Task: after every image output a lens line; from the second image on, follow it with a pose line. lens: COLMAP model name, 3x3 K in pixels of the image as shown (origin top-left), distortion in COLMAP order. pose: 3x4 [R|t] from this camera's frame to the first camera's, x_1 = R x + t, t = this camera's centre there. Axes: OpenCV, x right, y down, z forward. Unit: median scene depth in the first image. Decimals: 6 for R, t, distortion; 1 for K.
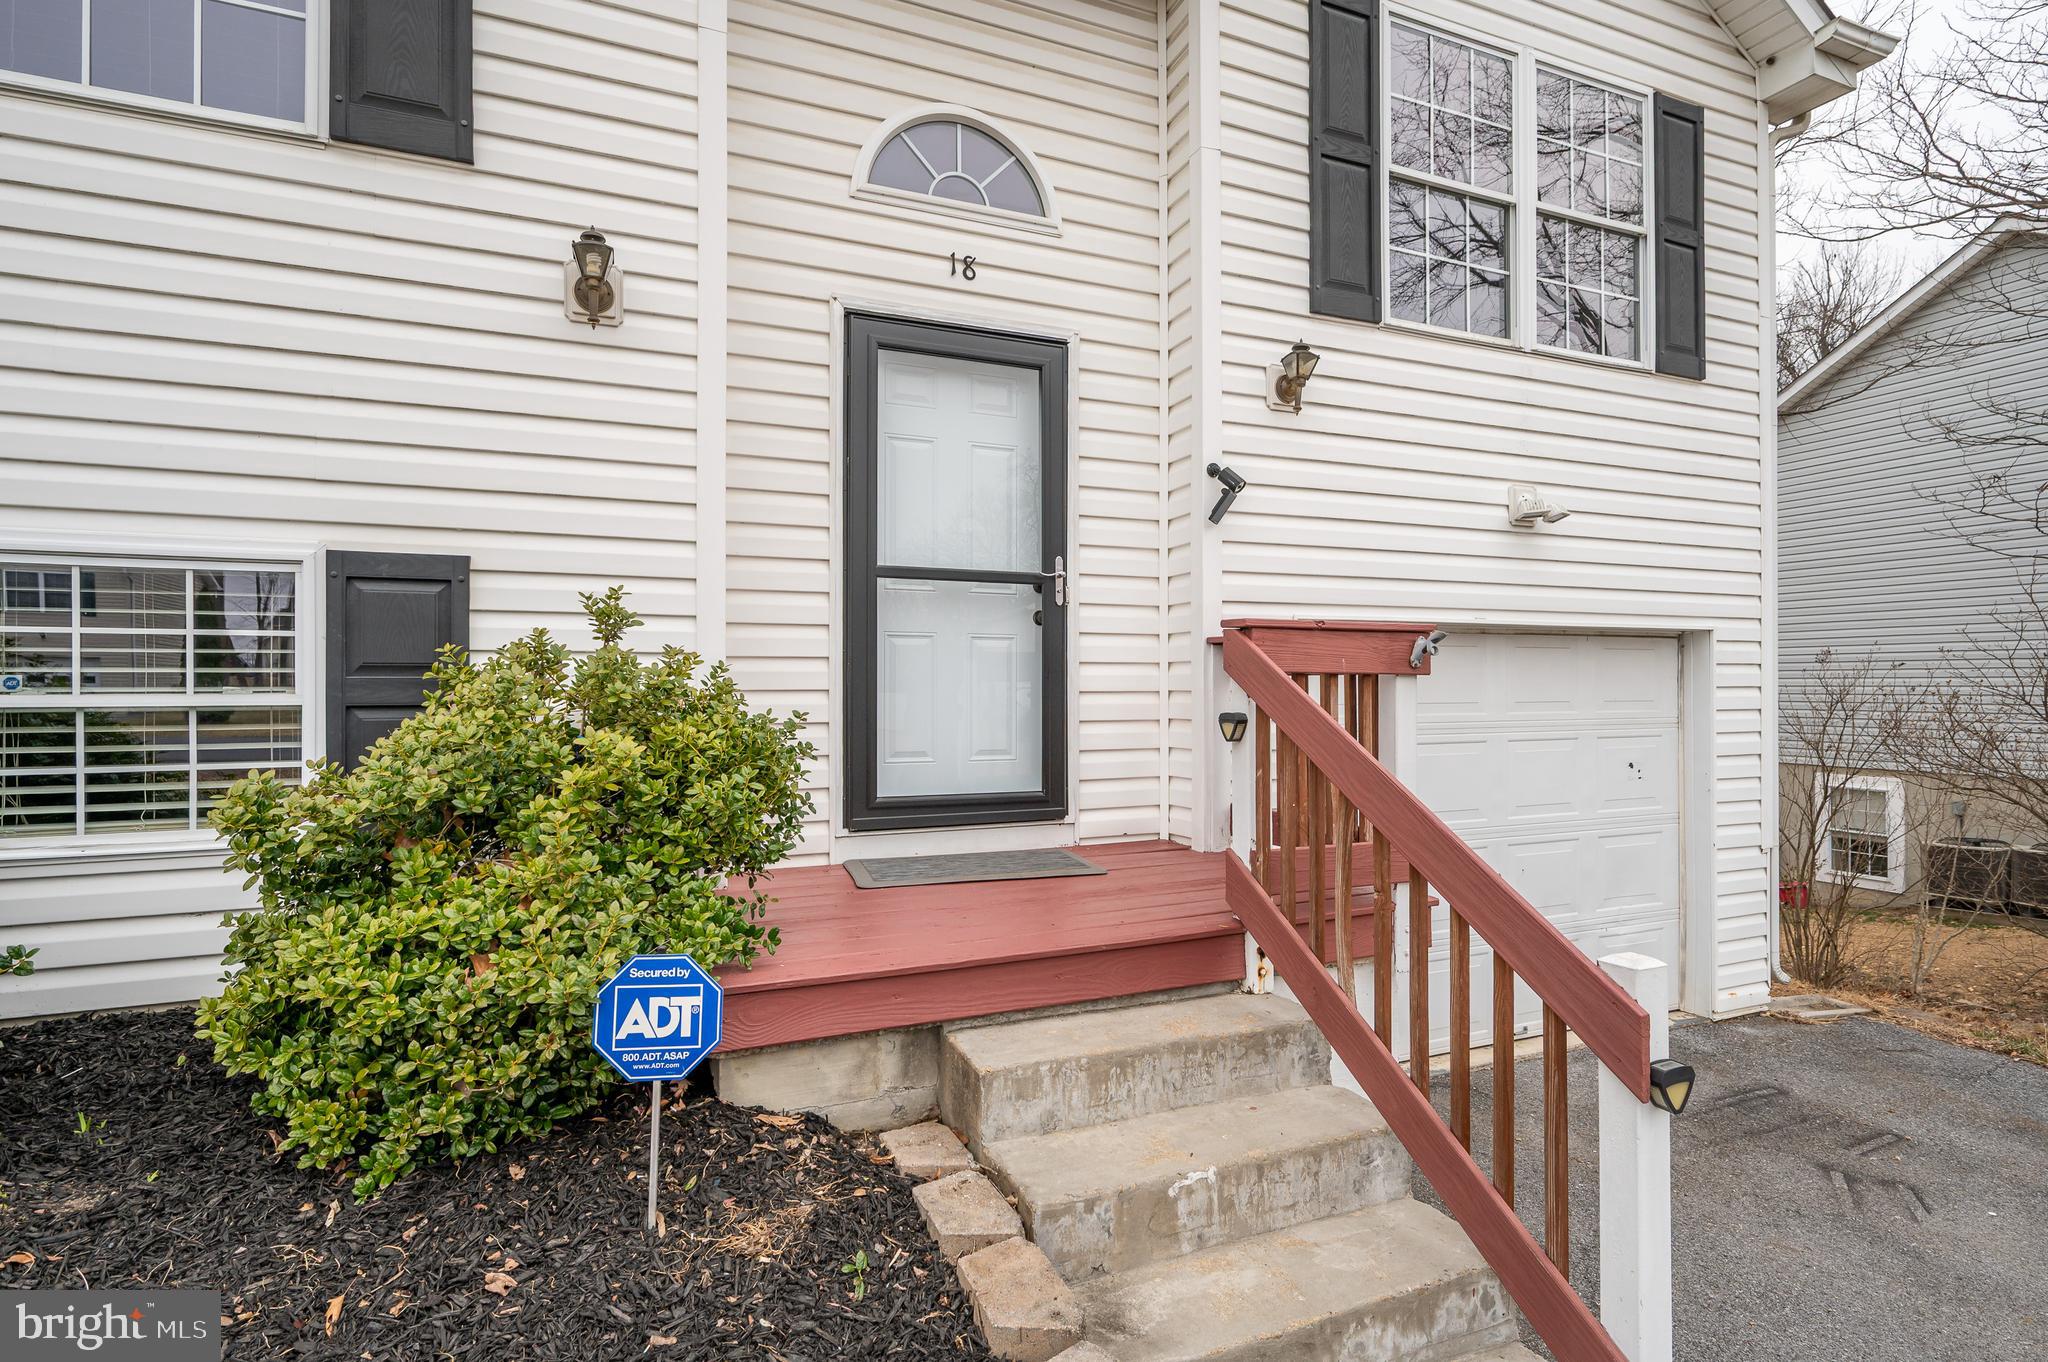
lens RADIAL K [[1014.8, 0, 1065.6], [0, 1014.8, 684.3], [0, 0, 1]] dist [0.001050, 0.000042]
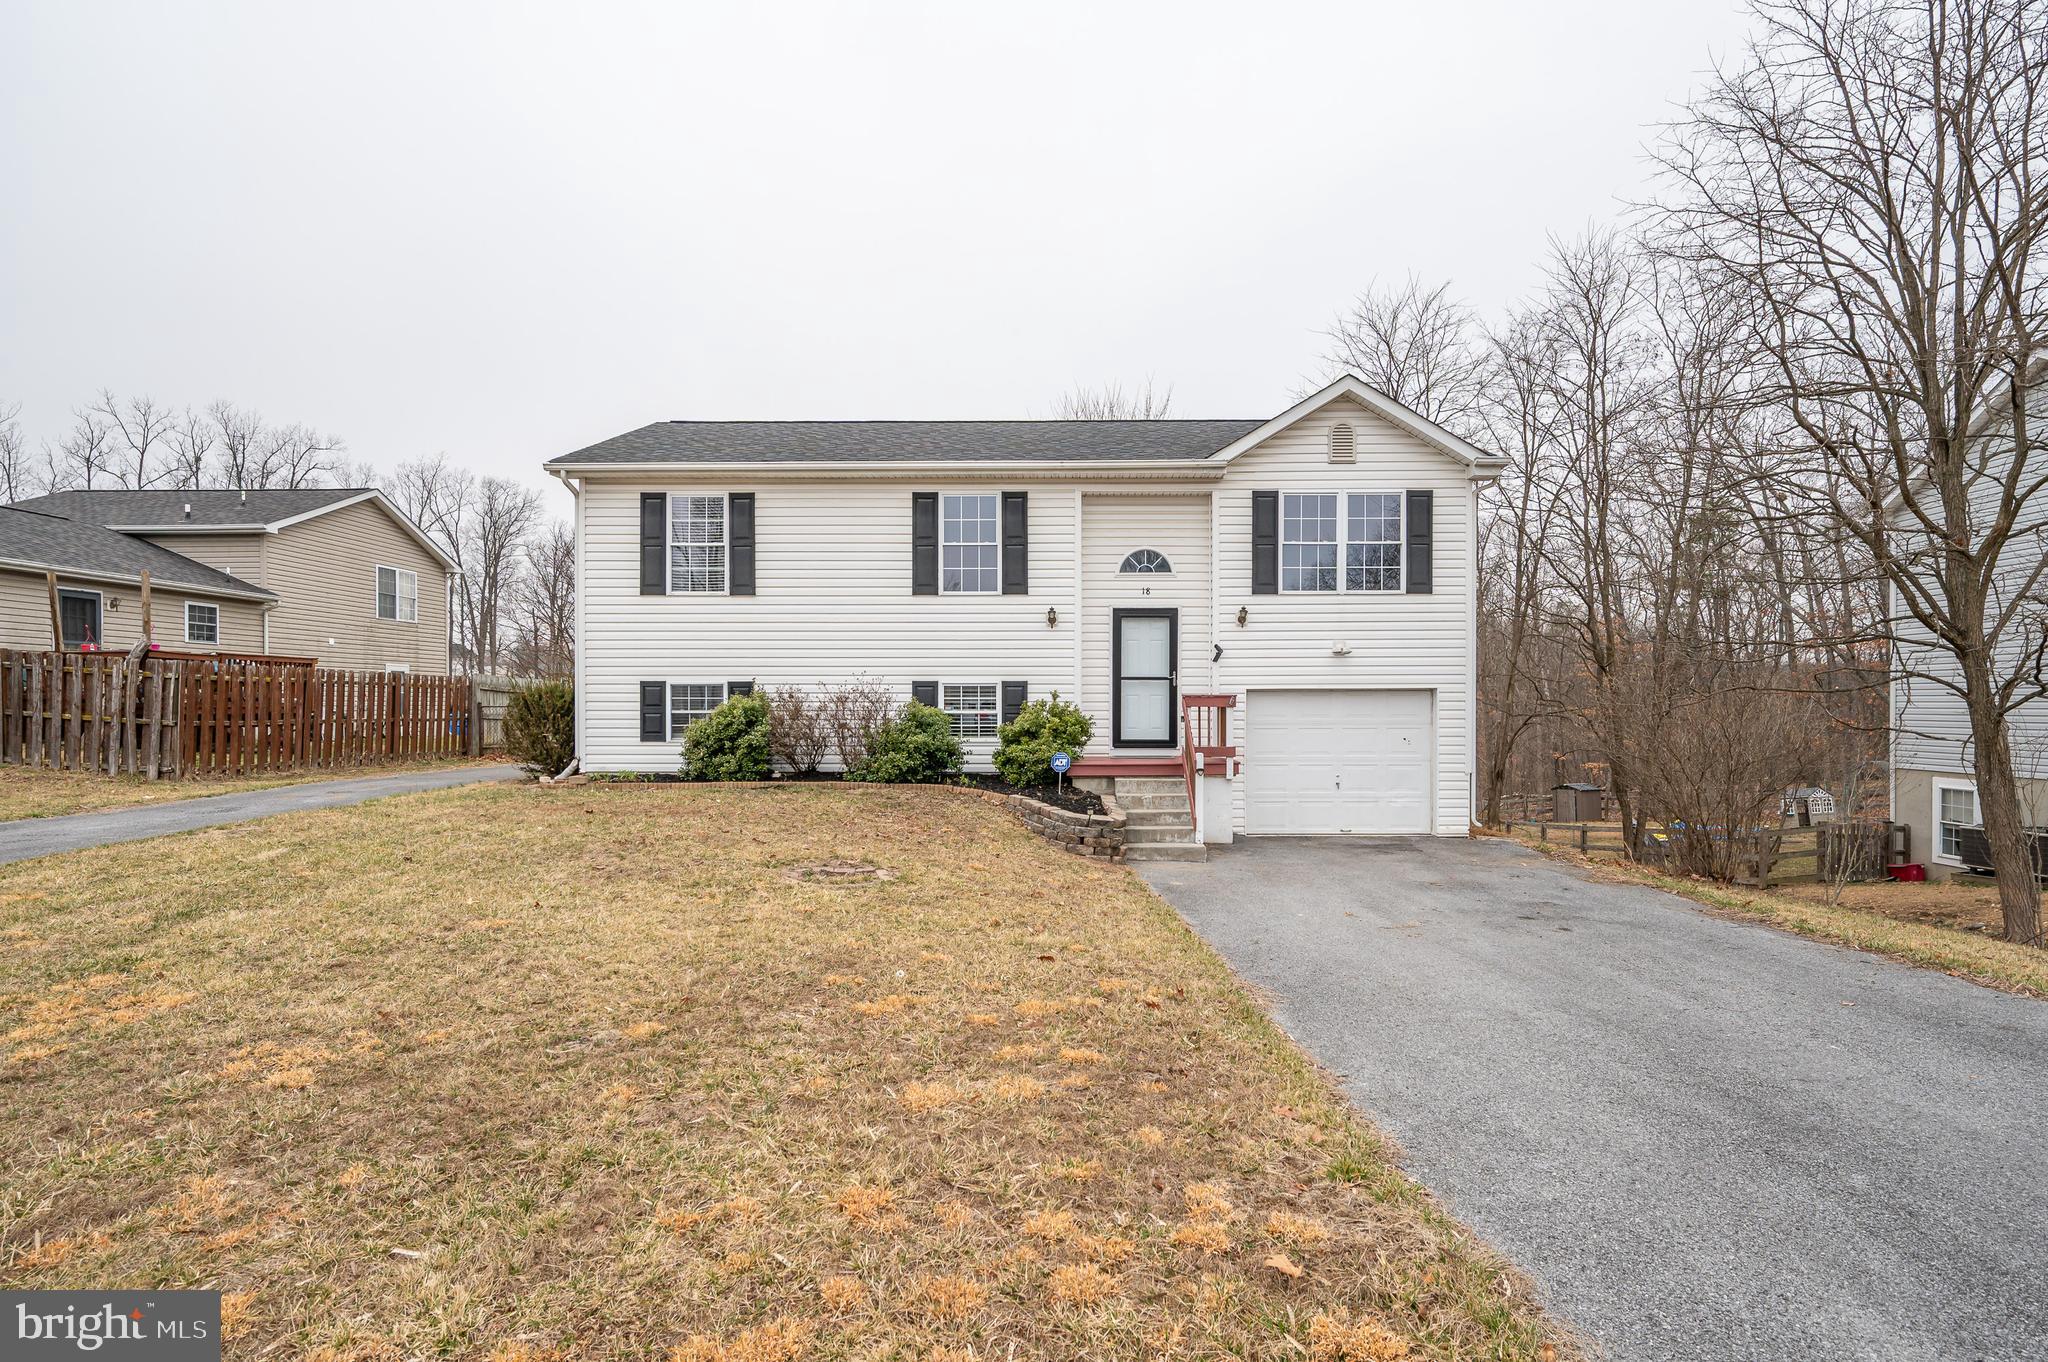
lens RADIAL K [[1034.5, 0, 1093.9], [0, 1034.5, 711.9], [0, 0, 1]] dist [0.000251, -0.000188]
pose [[0.920798, 0.003848, -0.390021, 1.197399], [-0.000108, 0.999954, 0.009611, -0.024233], [0.390040, -0.008808, 0.920756, -2.523356]]
